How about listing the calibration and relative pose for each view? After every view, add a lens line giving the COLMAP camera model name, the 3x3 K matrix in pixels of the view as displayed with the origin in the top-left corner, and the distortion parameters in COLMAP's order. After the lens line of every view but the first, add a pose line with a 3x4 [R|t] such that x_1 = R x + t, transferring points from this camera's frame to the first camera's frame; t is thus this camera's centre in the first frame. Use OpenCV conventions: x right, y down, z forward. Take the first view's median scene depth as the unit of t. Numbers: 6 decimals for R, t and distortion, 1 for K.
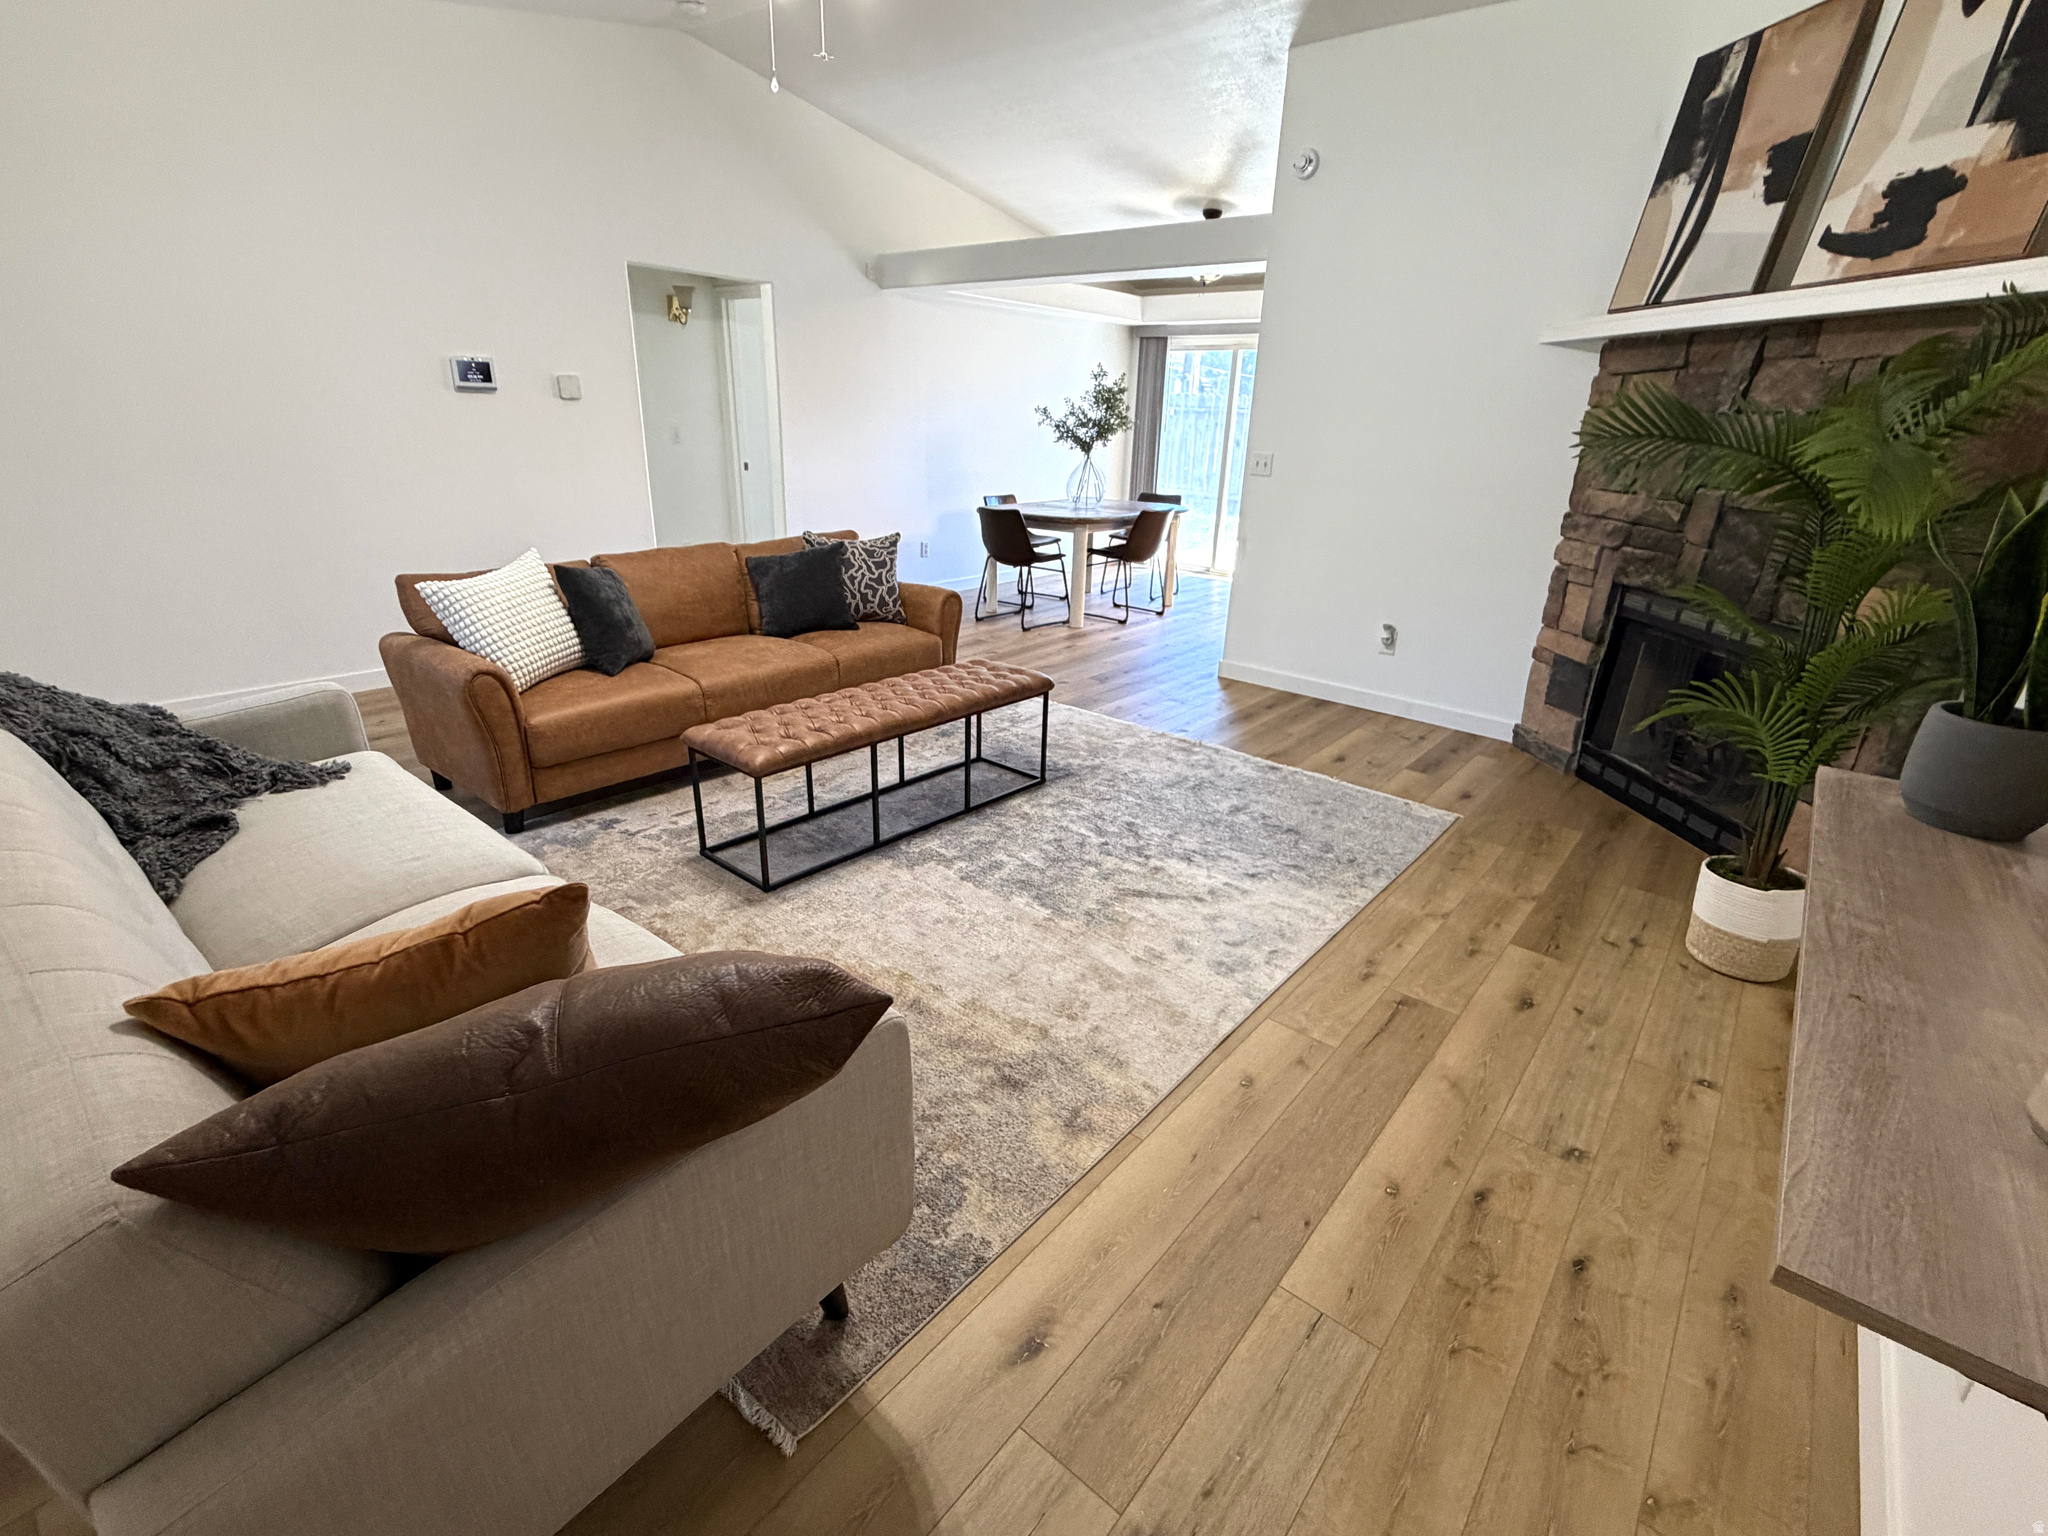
lens RADIAL K [[951.5, 0, 1024.0], [0, 951.5, 768.0], [0, 0, 1]] dist [0.001730, -0.000153]
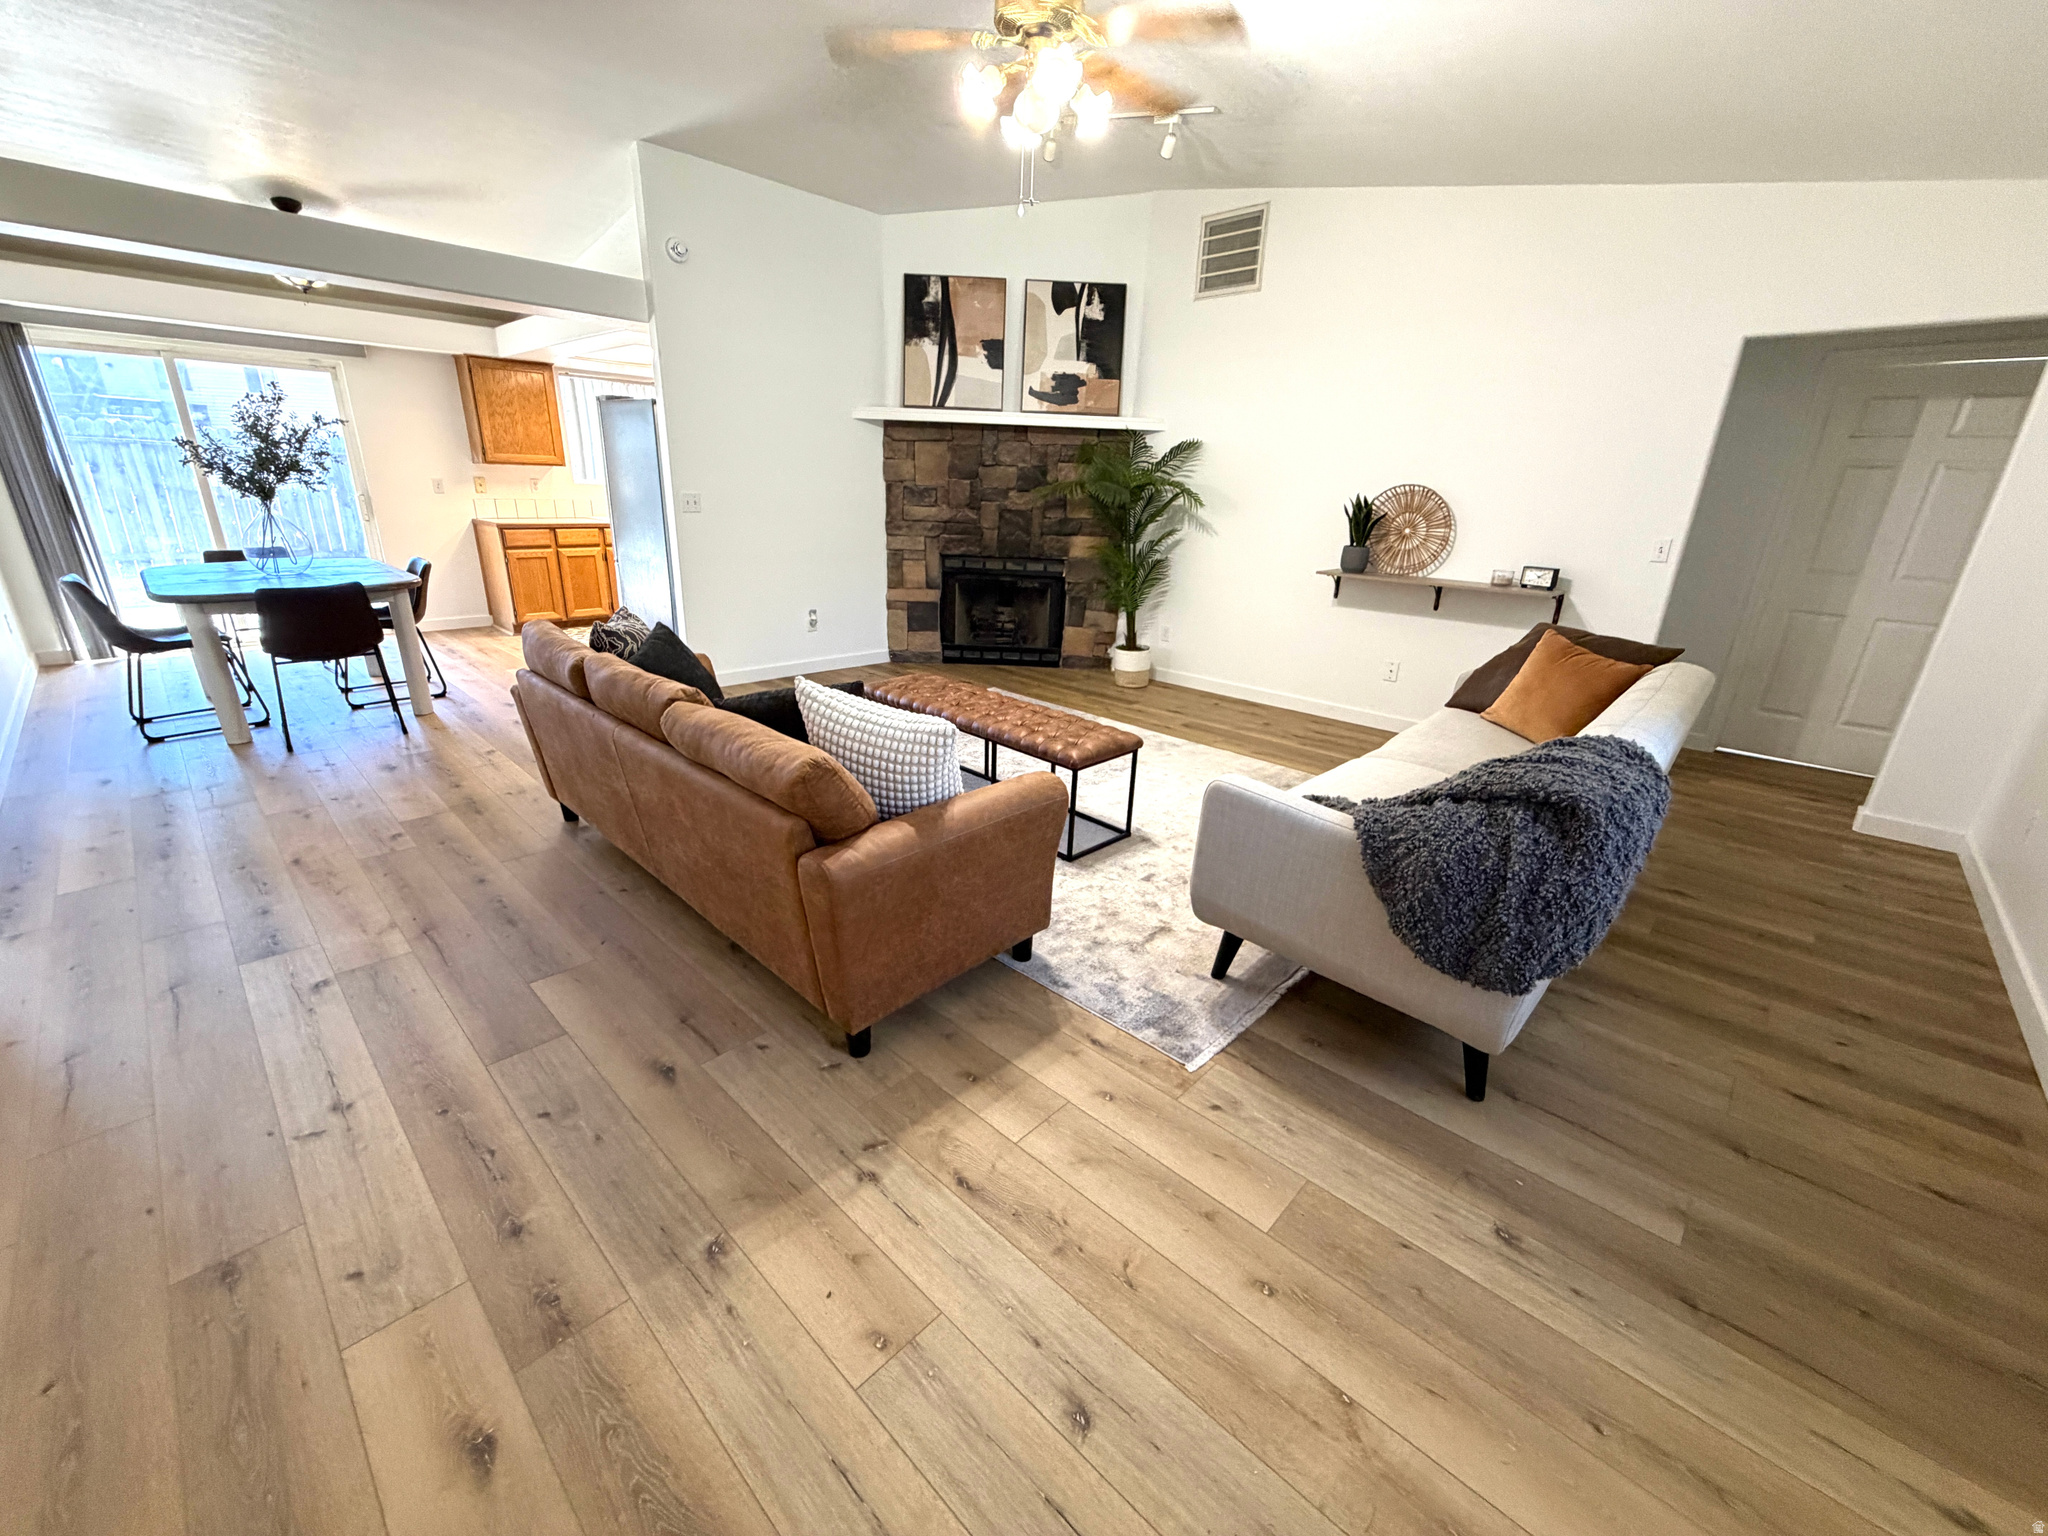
lens RADIAL K [[819.7, 0, 1024.0], [0, 819.7, 768.0], [0, 0, 1]] dist [-0.000813, -0.000046]
pose [[0.058088, -0.358223, 0.931827, -1.118777], [0.321251, 0.890462, 0.322295, -0.318985], [-0.945211, 0.280629, 0.166805, 0.773092]]
